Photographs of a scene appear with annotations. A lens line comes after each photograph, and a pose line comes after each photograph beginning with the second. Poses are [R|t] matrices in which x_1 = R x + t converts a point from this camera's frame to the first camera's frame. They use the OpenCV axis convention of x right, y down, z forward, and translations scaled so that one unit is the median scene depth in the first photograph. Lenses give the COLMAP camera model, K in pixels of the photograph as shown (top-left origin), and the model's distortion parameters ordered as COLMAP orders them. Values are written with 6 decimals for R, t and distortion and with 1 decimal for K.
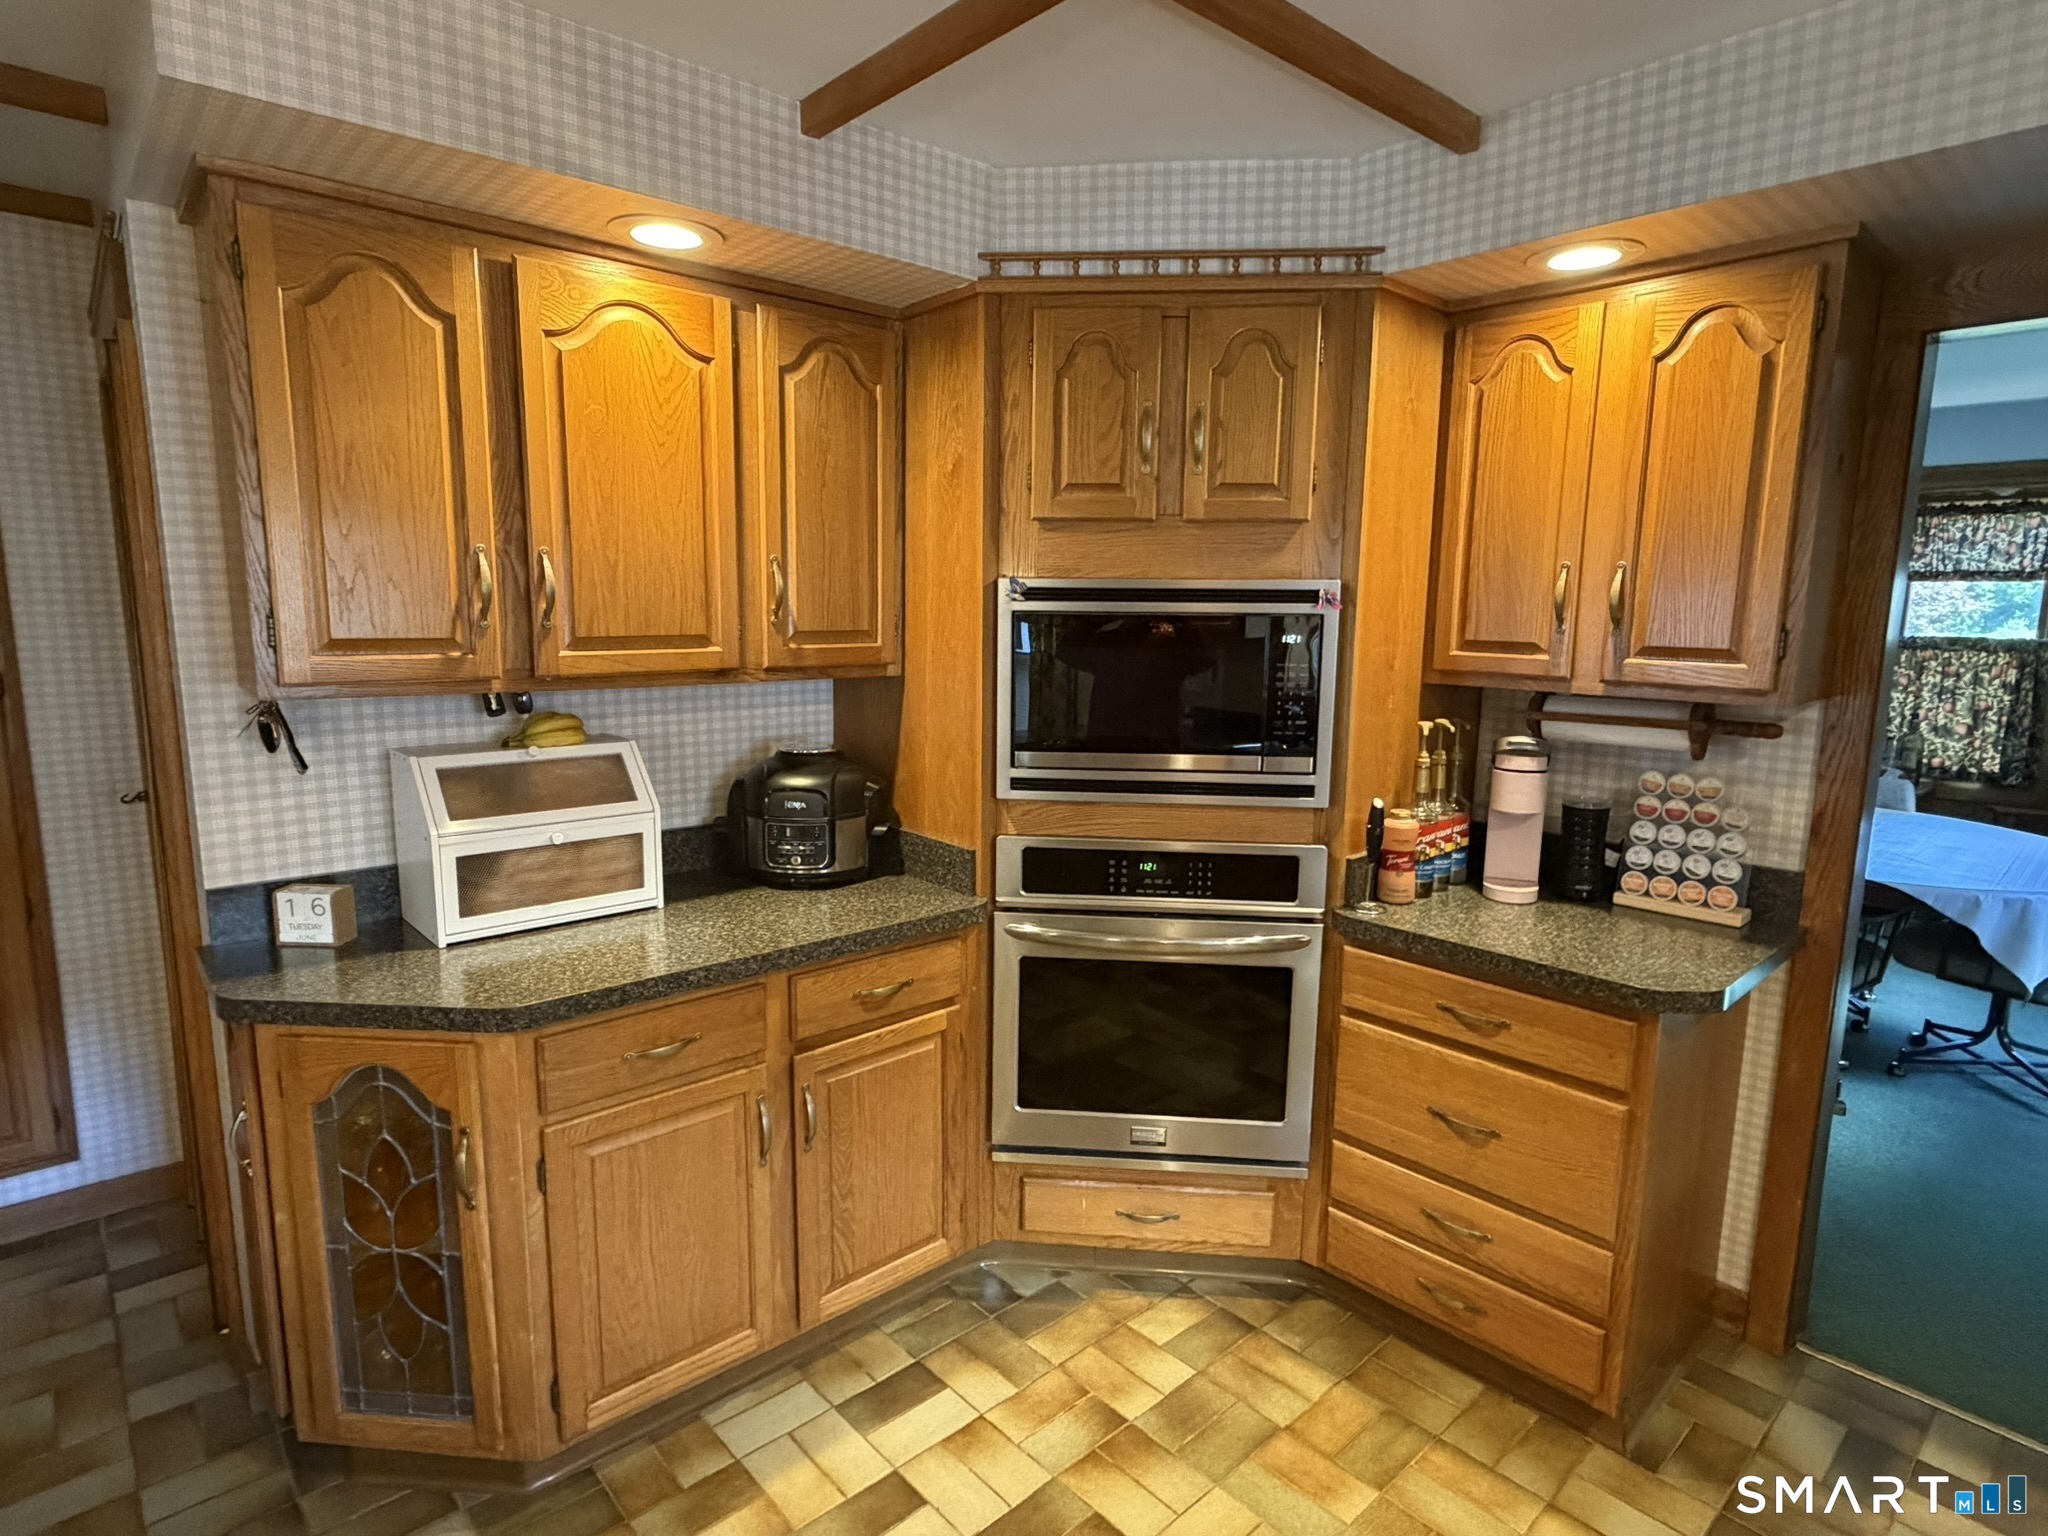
lens RADIAL K [[1082.4, 0, 1024.0], [0, 1082.4, 768.0], [0, 0, 1]] dist [-0.003733, -0.000997]
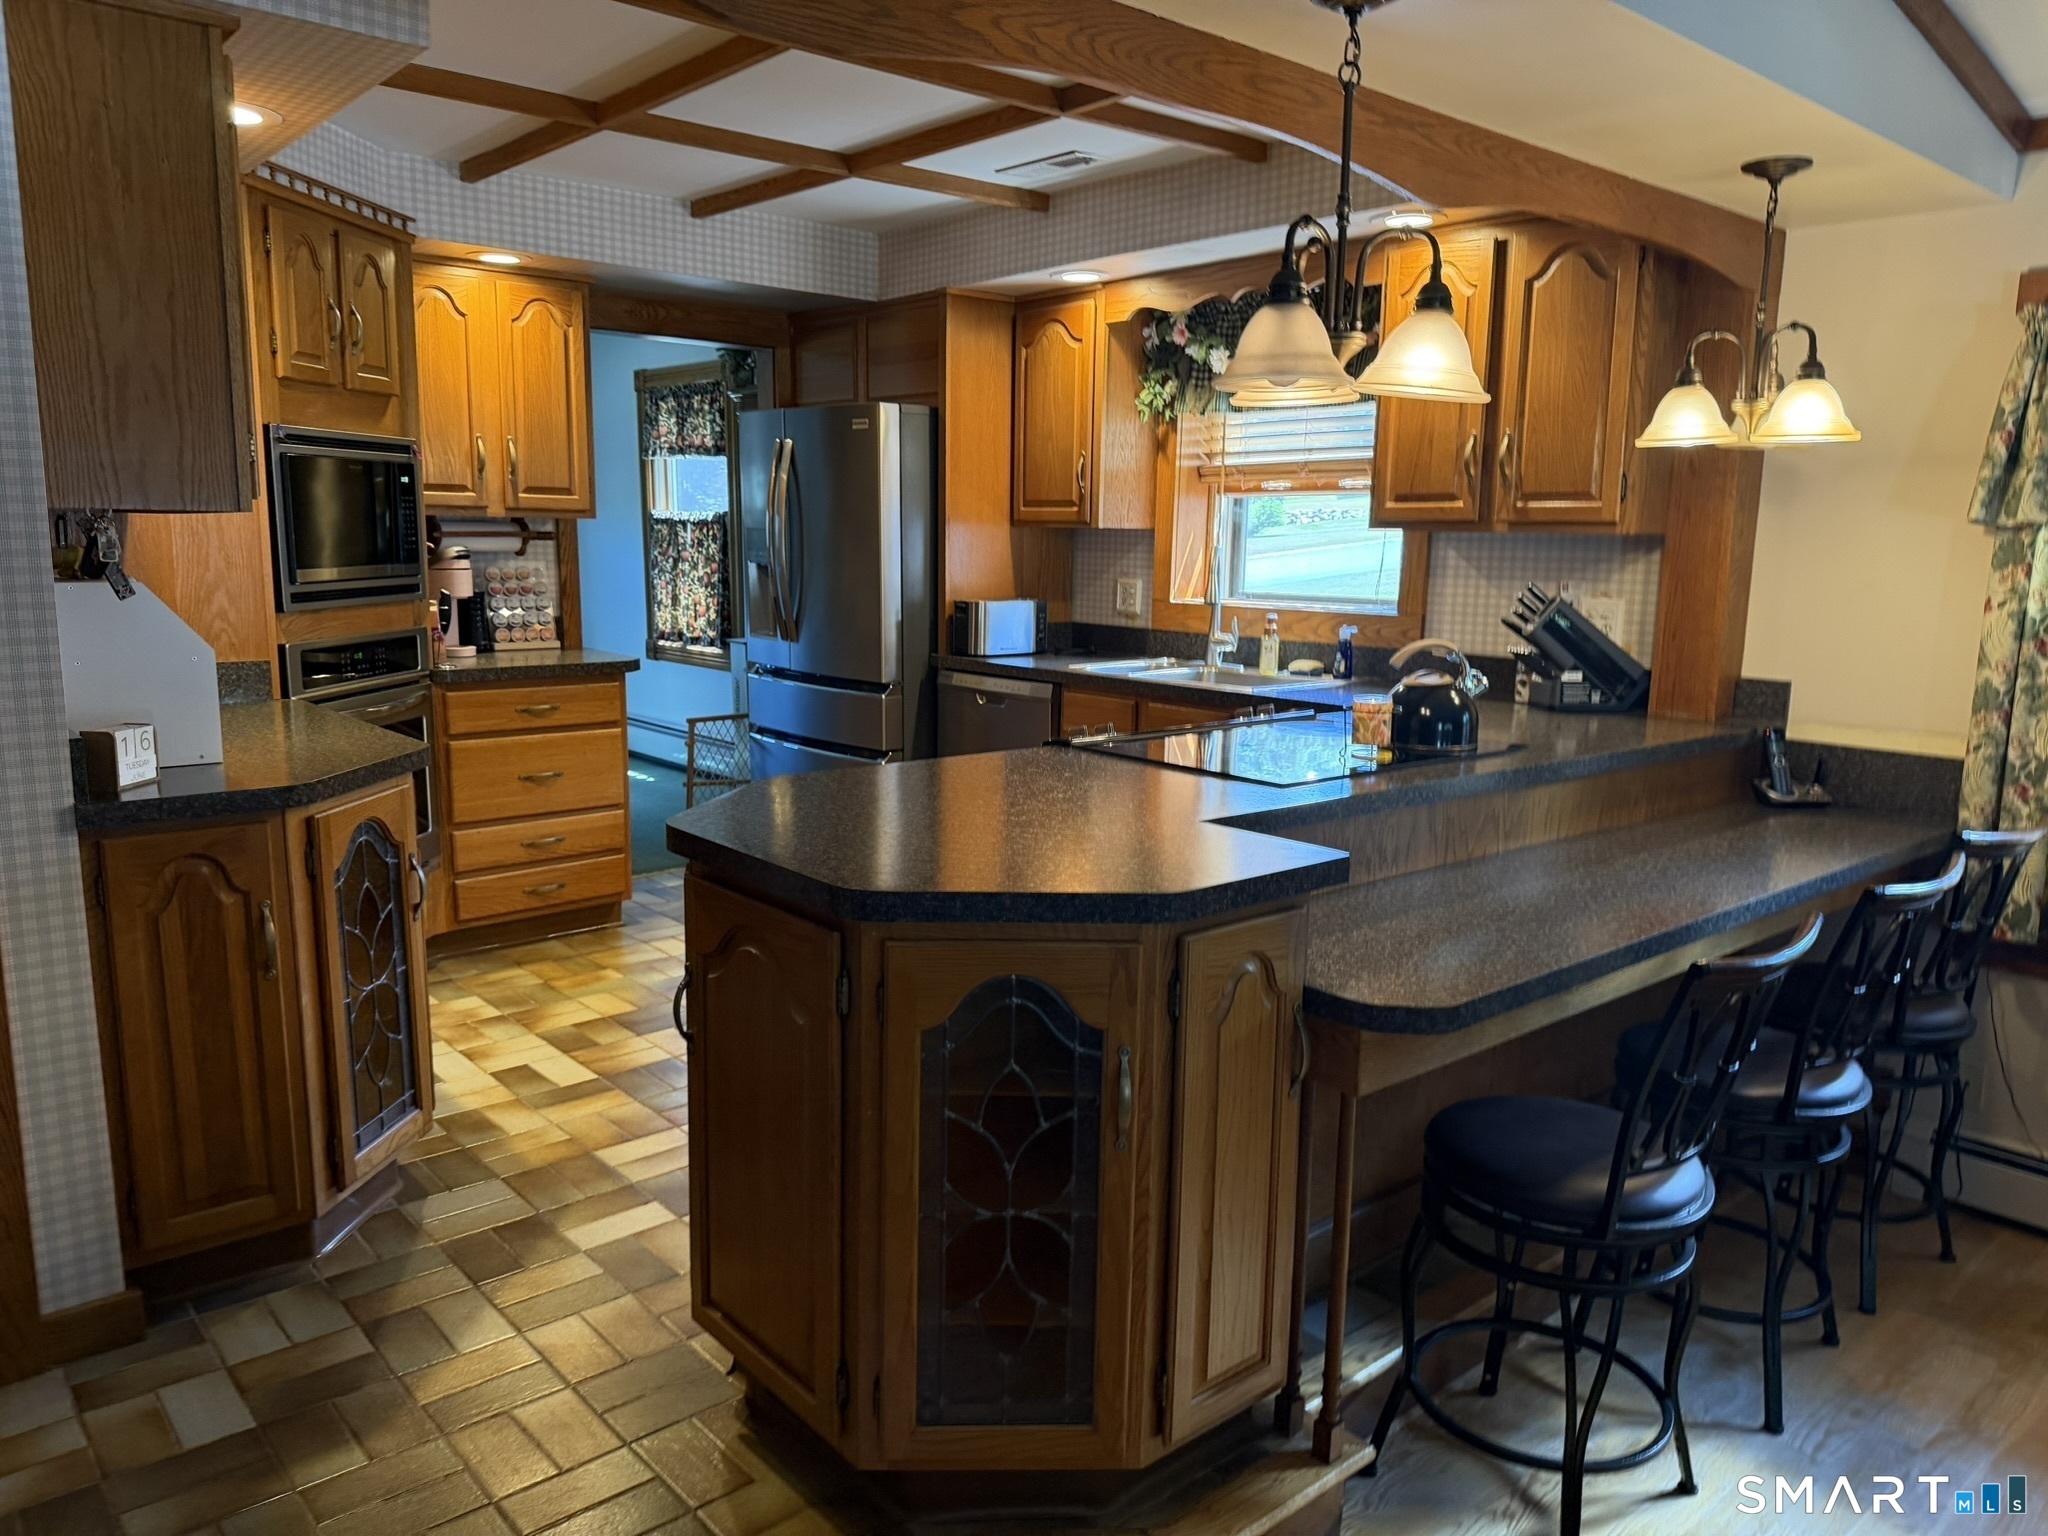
lens RADIAL K [[1467.1, 0, 1024.0], [0, 1467.1, 768.0], [0, 0, 1]] dist [0.005202, 0.000931]
pose [[0.025131, -0.184180, 0.982571, -1.725445], [0.131918, 0.974897, 0.179367, 0.008248], [-0.990942, 0.125111, 0.048797, 0.147953]]
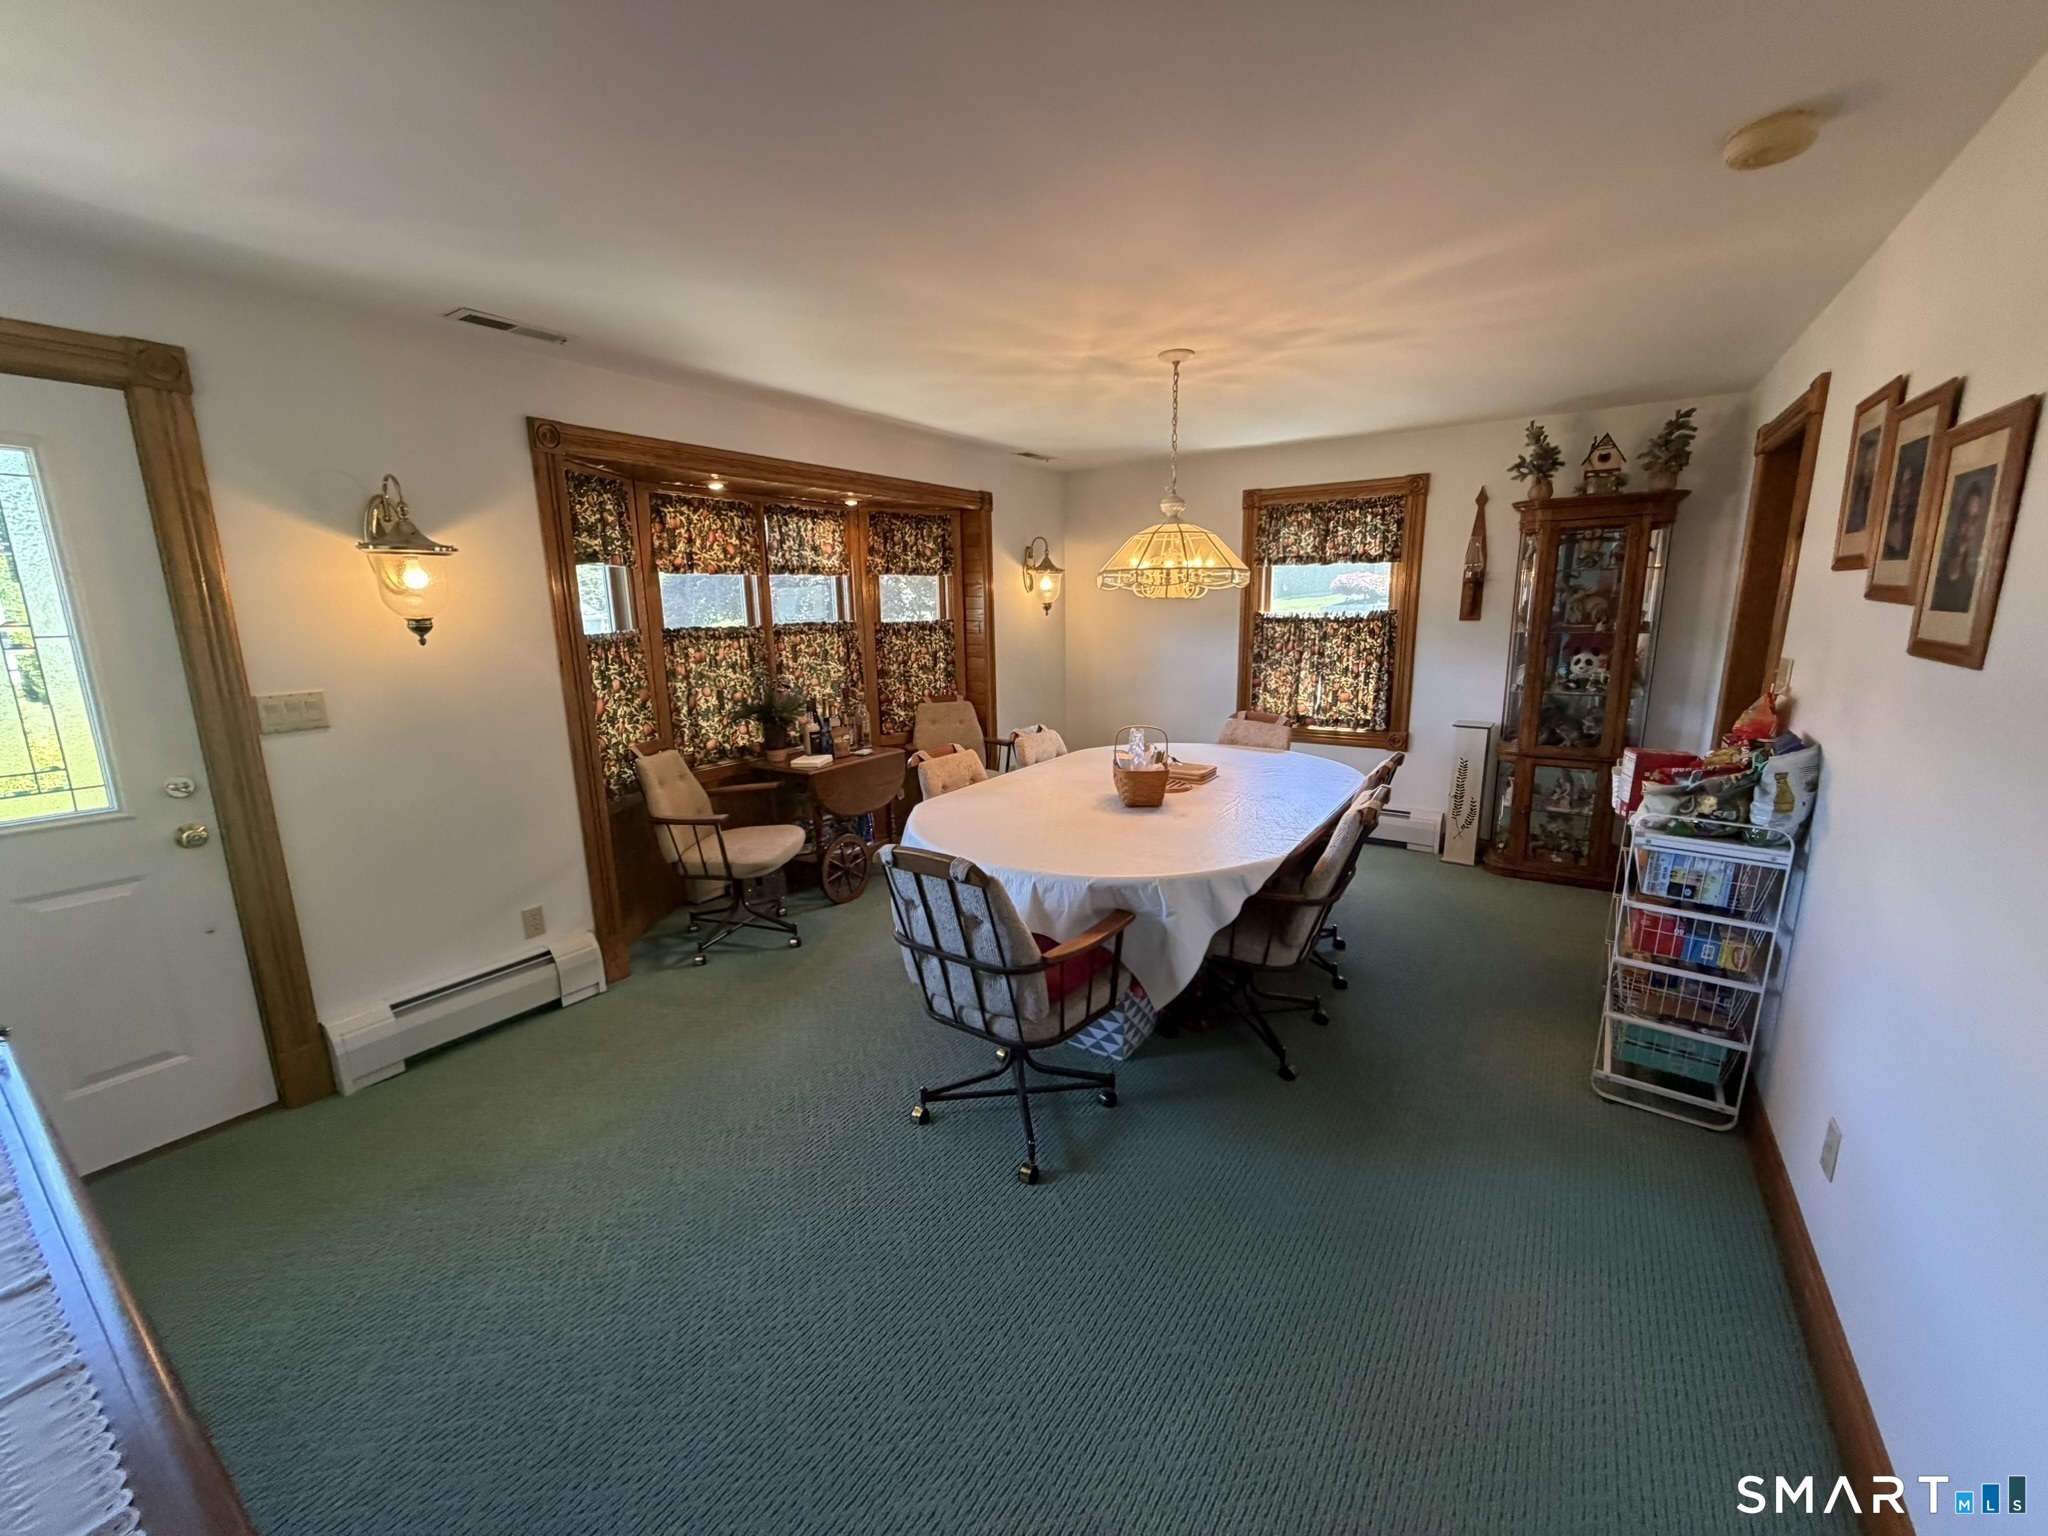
lens RADIAL K [[824.0, 0, 1024.0], [0, 824.0, 768.0], [0, 0, 1]] dist [0.000625, 0.000018]
pose [[-0.237345, -0.209509, 0.948564, -0.056883], [0.166413, 0.953262, 0.252186, -0.413817], [-0.957065, 0.217708, -0.191387, 2.640545]]
